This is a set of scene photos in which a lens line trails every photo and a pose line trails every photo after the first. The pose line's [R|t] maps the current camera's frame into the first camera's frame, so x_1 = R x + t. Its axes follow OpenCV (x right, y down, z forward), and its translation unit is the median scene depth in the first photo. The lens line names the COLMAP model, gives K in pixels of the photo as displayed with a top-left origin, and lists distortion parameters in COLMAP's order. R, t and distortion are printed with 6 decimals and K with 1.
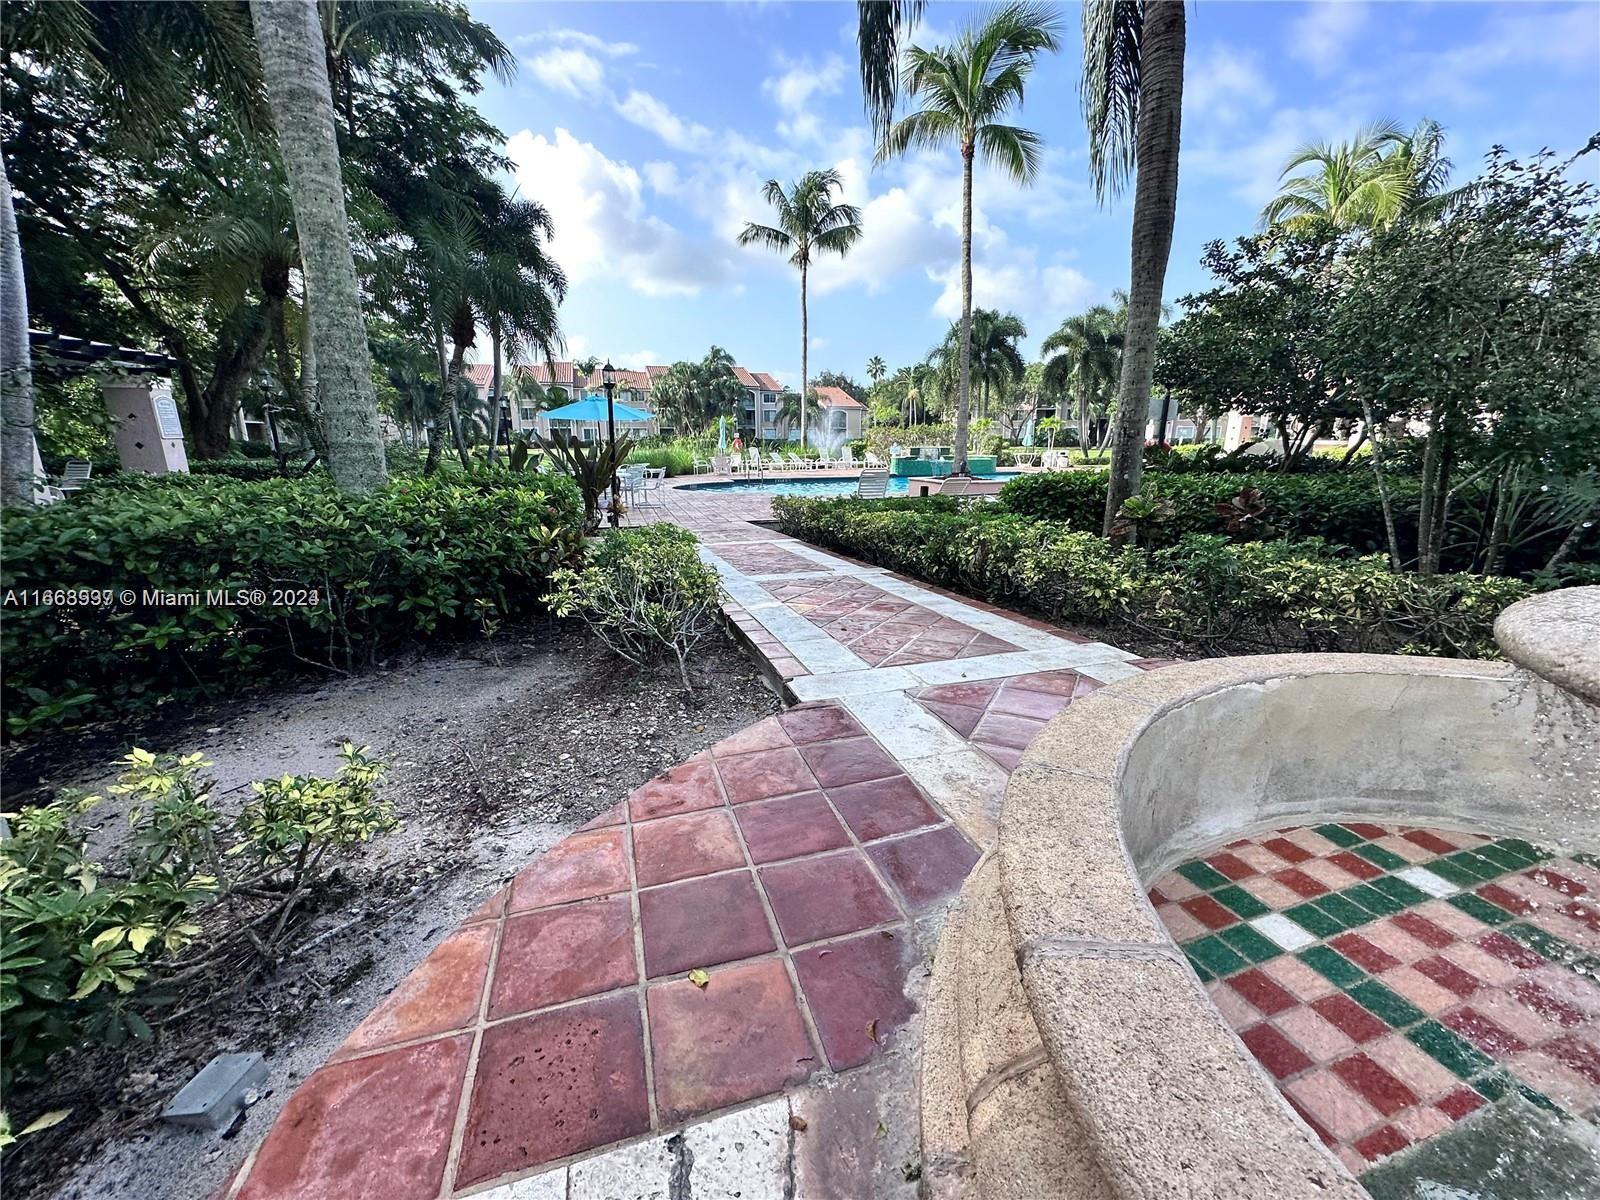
lens RADIAL K [[640.1, 0, 800.0], [0, 640.1, 600.0], [0, 0, 1]] dist [-0.002029, 0.000509]
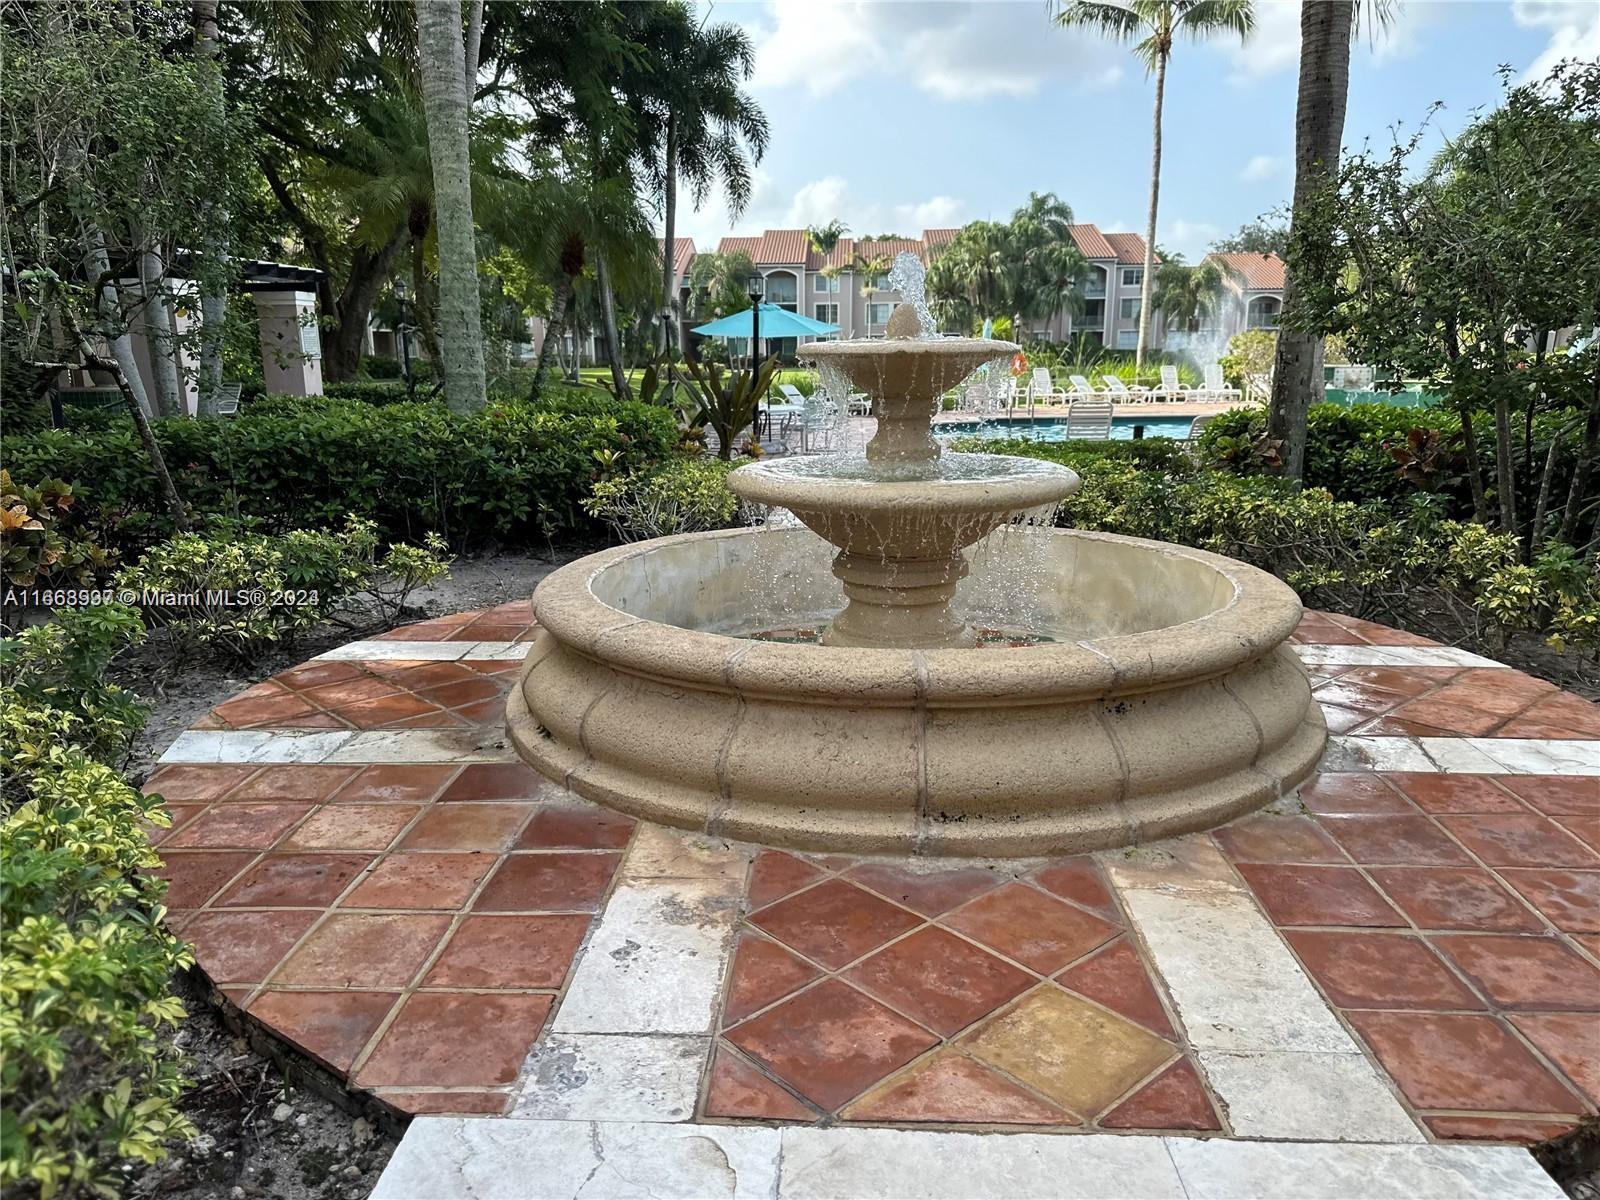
lens RADIAL K [[1110.5, 0, 800.0], [0, 1110.5, 600.0], [0, 0, 1]] dist [0.118440, -0.184400]
pose [[0.942093, 0.068766, -0.328226, 0.224453], [-0.077324, 0.996920, -0.013079, 0.057127], [0.326316, 0.037702, 0.944509, -0.279919]]
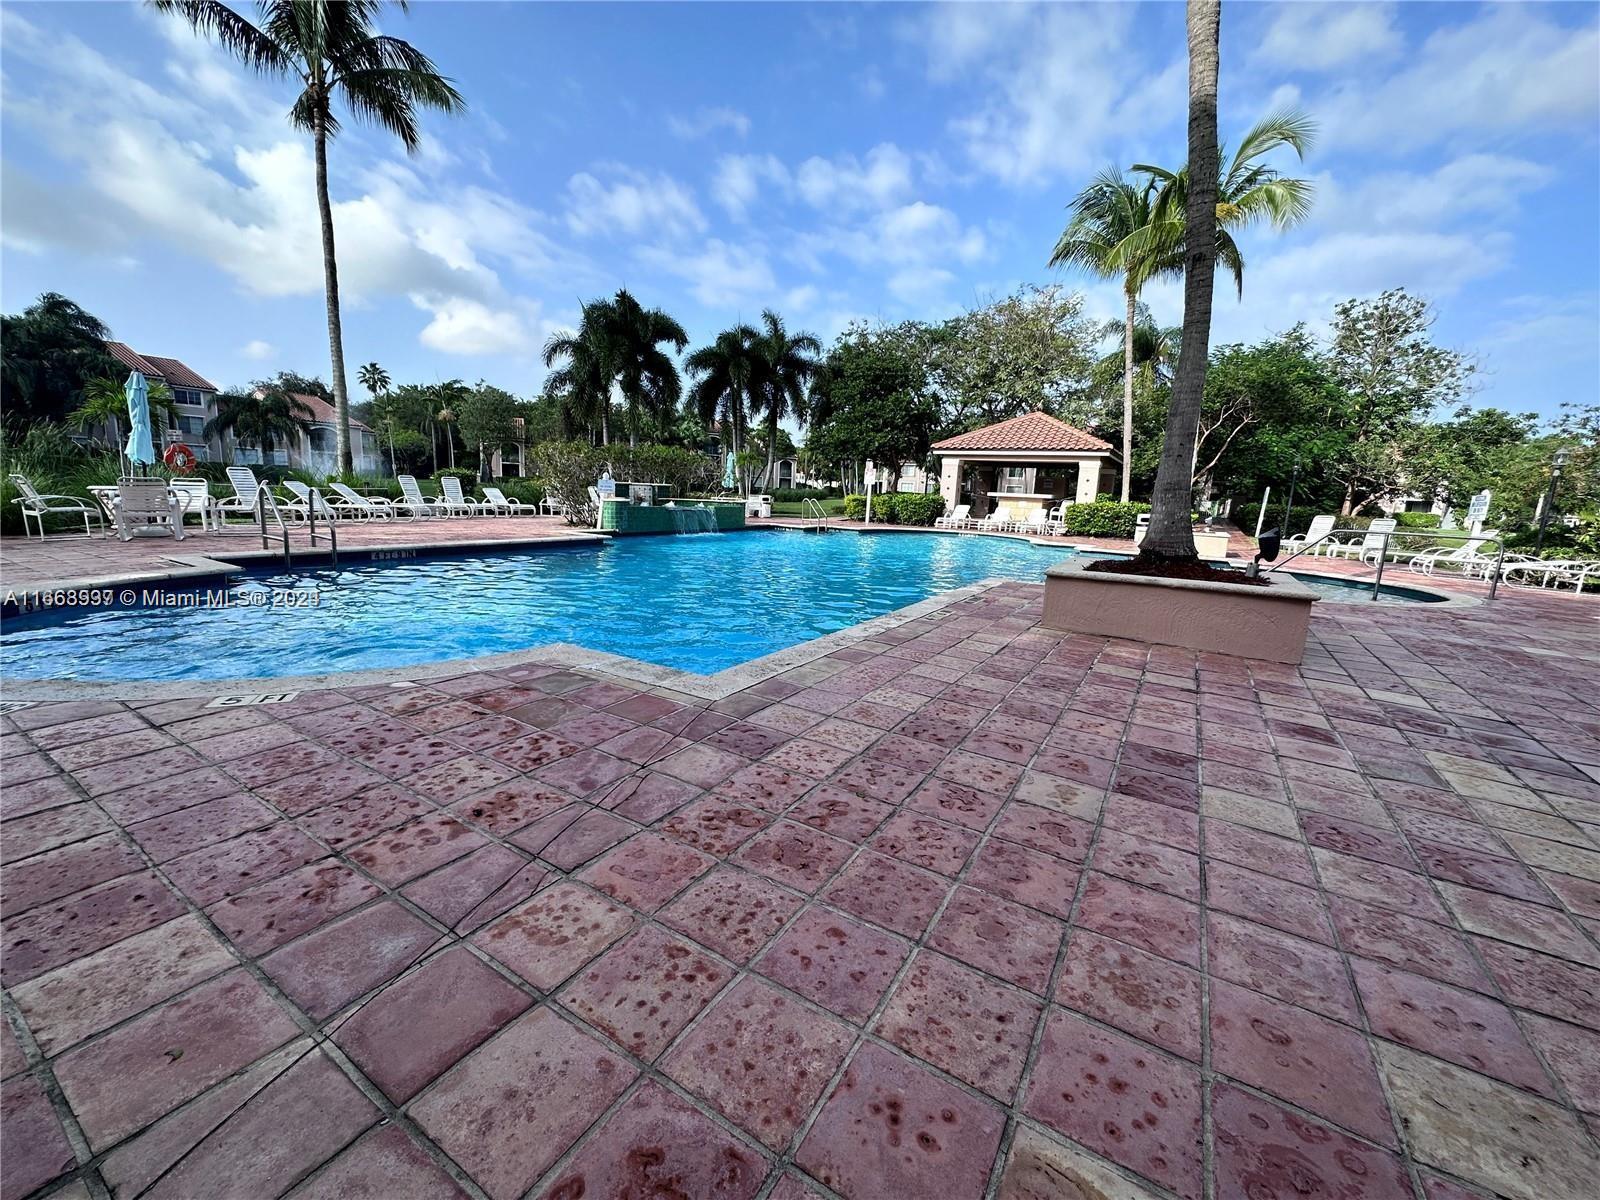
lens RADIAL K [[640.1, 0, 800.0], [0, 640.1, 600.0], [0, 0, 1]] dist [-0.002029, 0.000509]
pose [[0.750424, -0.065266, 0.657726, -0.214721], [0.108229, 0.993815, -0.024867, -0.284377], [-0.652035, 0.089845, 0.752847, 1.294731]]
